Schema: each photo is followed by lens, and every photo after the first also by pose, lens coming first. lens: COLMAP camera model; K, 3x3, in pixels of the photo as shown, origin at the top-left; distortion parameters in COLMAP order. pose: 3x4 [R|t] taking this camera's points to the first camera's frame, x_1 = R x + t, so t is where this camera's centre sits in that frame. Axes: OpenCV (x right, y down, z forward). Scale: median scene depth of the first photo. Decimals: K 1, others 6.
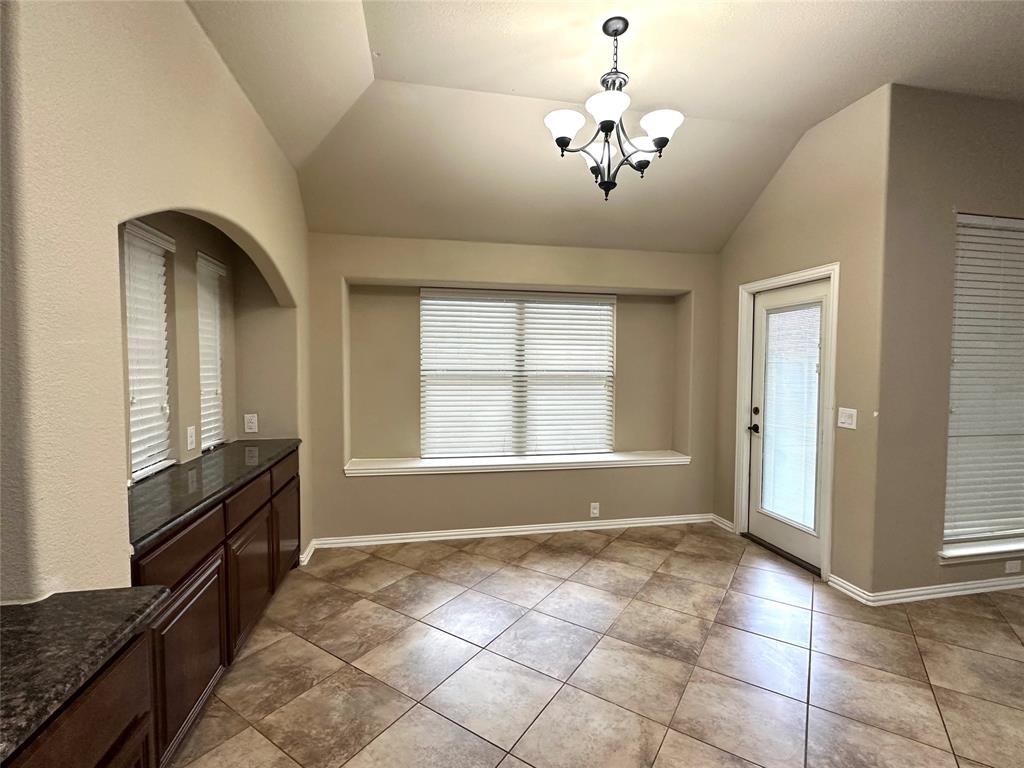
lens RADIAL K [[471.1, 0, 511.3], [0, 471.1, 383.6], [0, 0, 1]] dist [-0.003487, -0.000348]
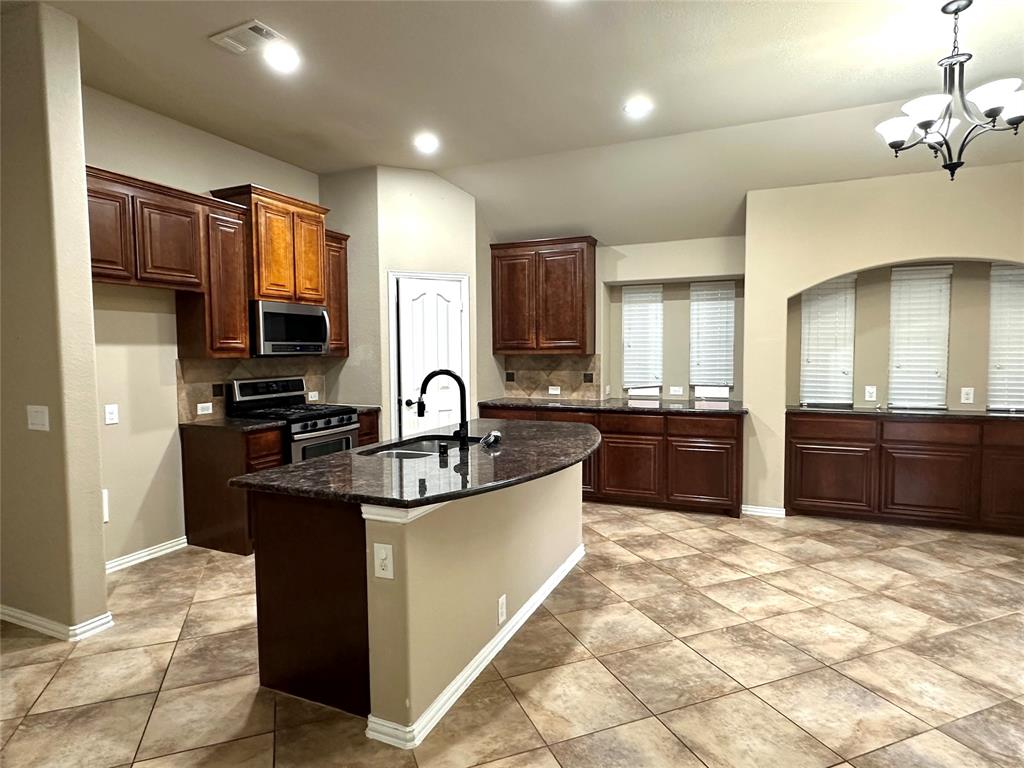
lens RADIAL K [[568.5, 0, 511.4], [0, 568.5, 381.7], [0, 0, 1]] dist [-0.000792, -0.000268]
pose [[-0.571476, 0.050442, -0.819067, 1.926043], [-0.031103, 0.996060, 0.083043, -0.034281], [0.820029, 0.072932, -0.567655, 1.027127]]
